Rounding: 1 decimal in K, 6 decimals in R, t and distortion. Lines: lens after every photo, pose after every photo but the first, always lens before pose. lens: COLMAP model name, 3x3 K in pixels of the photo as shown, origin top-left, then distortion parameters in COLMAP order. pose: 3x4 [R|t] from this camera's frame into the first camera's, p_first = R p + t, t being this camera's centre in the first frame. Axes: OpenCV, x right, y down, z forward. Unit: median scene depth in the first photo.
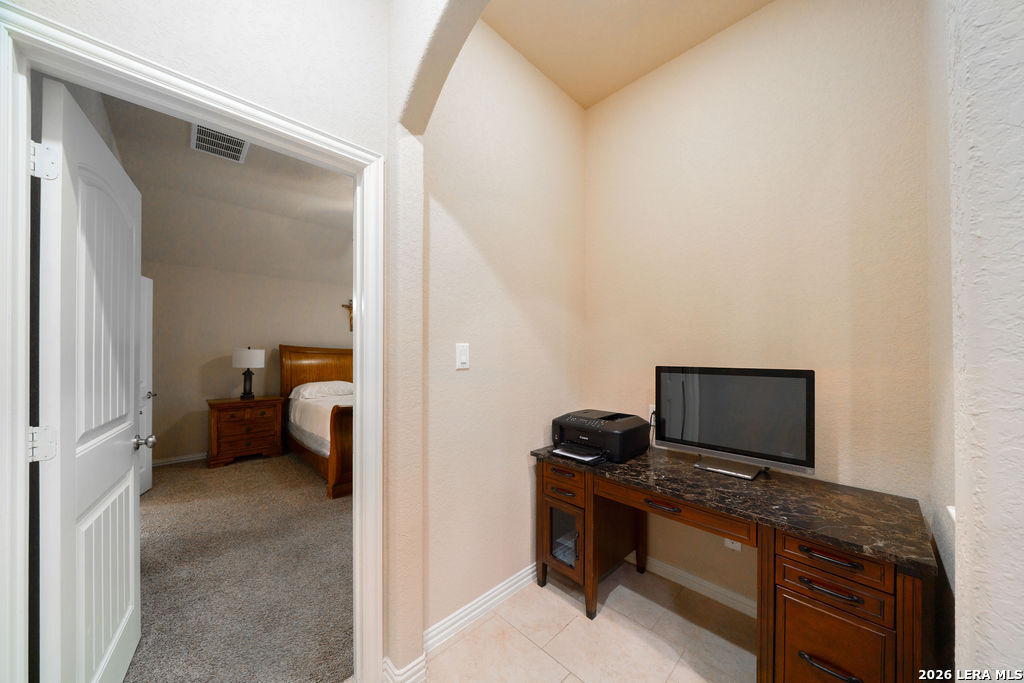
lens RADIAL K [[350.9, 0, 528.4], [0, 350.9, 355.3], [0, 0, 1]] dist [-0.007115, 0.000219]
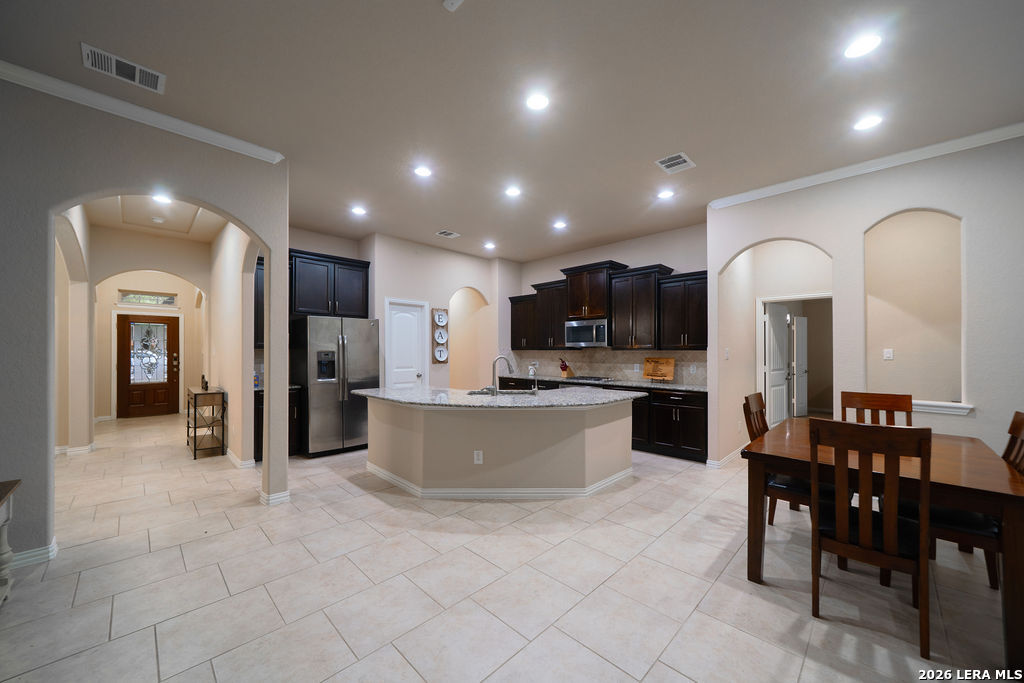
lens RADIAL K [[375.8, 0, 512.3], [0, 375.8, 347.3], [0, 0, 1]] dist [-0.002798, 0.000020]
pose [[0.001262, -0.011991, -0.999927, 2.582871], [-0.005370, 0.999914, -0.011997, -0.002325], [0.999985, 0.005384, 0.001197, -1.722640]]
